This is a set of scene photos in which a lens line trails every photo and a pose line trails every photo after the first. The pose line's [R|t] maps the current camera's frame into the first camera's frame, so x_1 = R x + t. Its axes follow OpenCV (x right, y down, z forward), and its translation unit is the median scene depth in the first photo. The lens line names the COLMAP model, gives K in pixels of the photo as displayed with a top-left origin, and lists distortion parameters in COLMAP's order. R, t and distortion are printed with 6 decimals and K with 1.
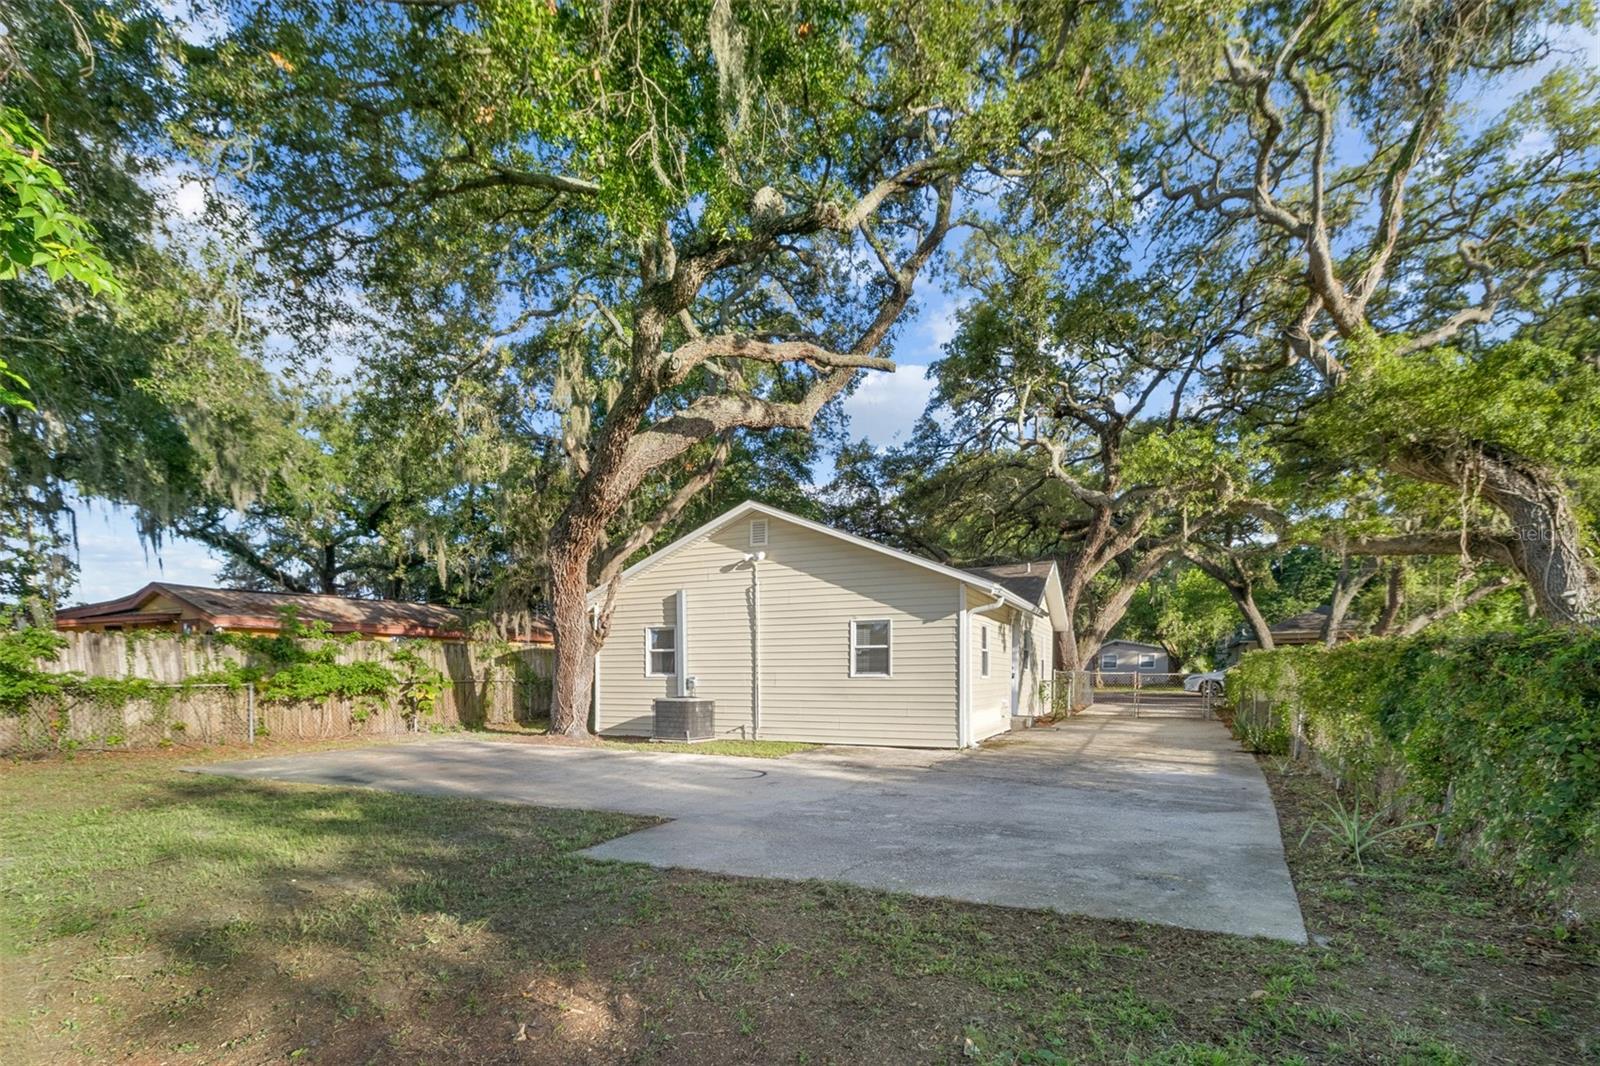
lens RADIAL K [[748.4, 0, 793.1], [0, 748.4, 642.3], [0, 0, 1]] dist [0.003752, 0.001555]
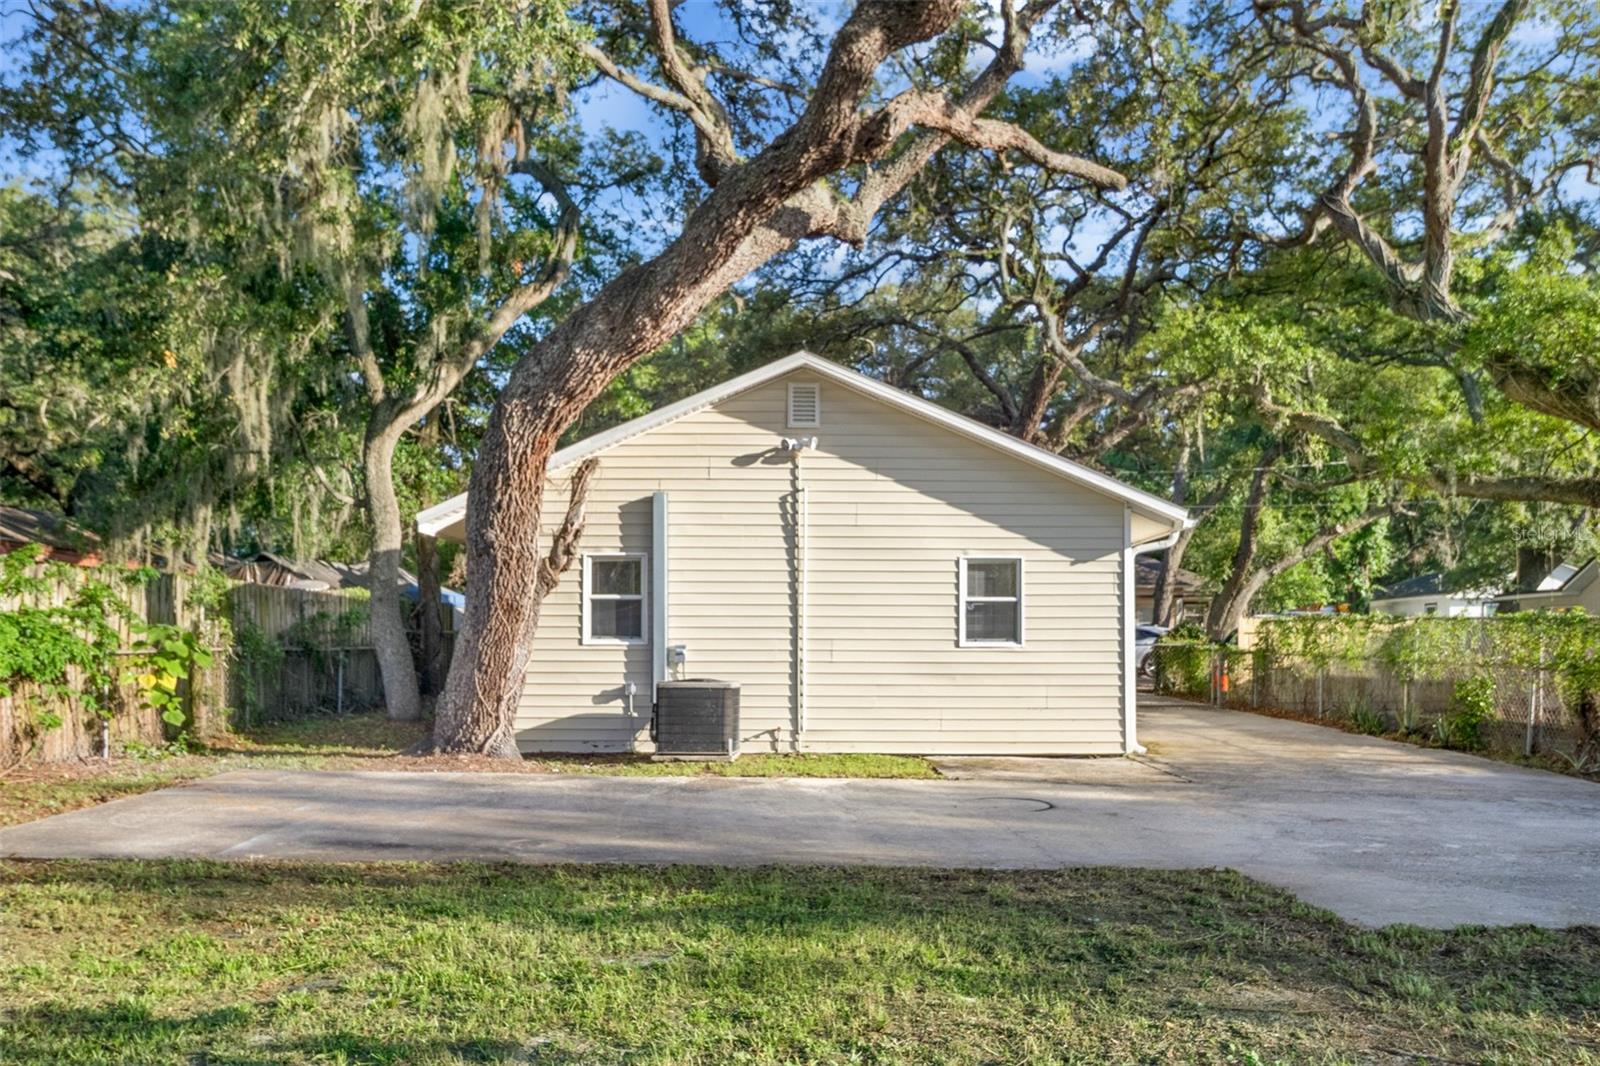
lens RADIAL K [[1254.6, 0, 799.7], [0, 1254.6, 534.2], [0, 0, 1]] dist [0.008253, 0.001762]
pose [[0.902353, 0.043628, 0.428784, -0.480999], [-0.025731, 0.998542, -0.047451, 0.005225], [-0.430229, 0.031785, 0.902160, 0.097168]]
